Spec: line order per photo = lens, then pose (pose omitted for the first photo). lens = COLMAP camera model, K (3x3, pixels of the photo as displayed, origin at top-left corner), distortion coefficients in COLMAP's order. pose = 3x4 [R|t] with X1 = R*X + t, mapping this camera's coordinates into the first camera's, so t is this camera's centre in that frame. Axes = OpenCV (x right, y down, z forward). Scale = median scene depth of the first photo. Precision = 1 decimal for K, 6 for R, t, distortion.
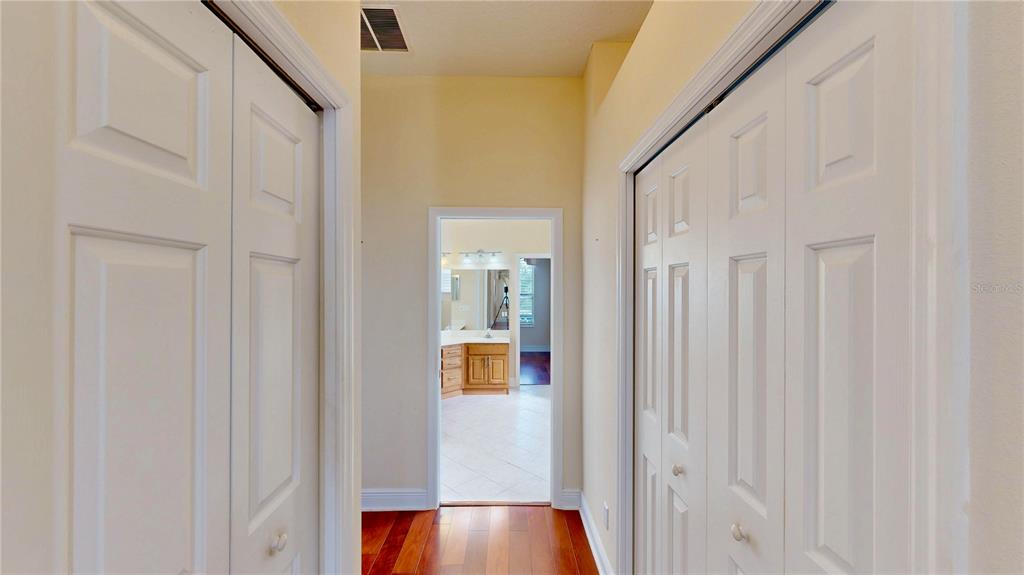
lens RADIAL K [[377.2, 0, 509.7], [0, 377.2, 288.7], [0, 0, 1]] dist [0.001033, 0.000017]
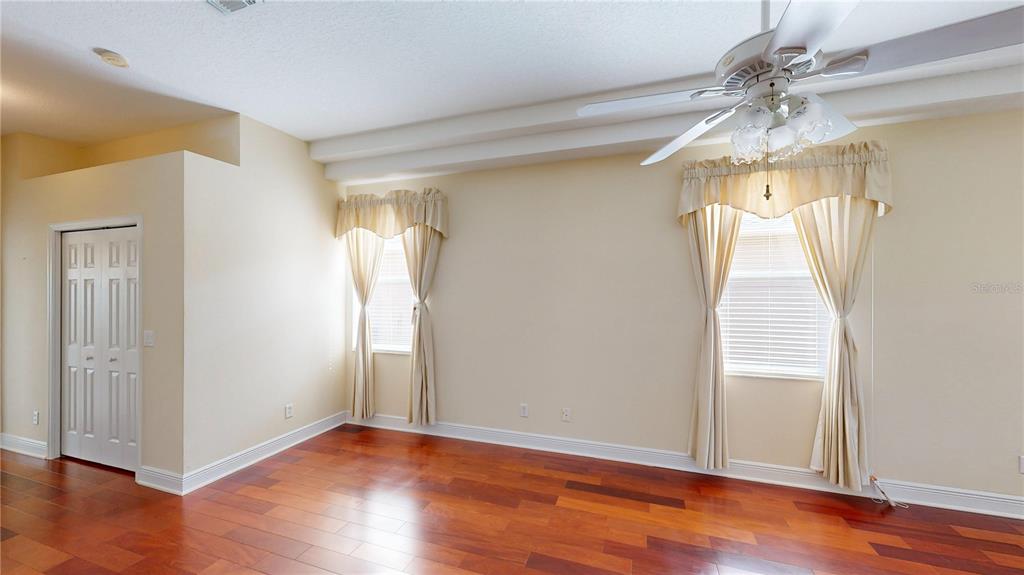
lens RADIAL K [[377.2, 0, 512.8], [0, 377.2, 286.5], [0, 0, 1]] dist [0.001033, 0.000017]
pose [[0.335661, -0.000661, 0.941983, -0.949915], [0.003095, 0.999995, -0.000402, -0.004333], [-0.941978, 0.003050, 0.335661, -2.433969]]
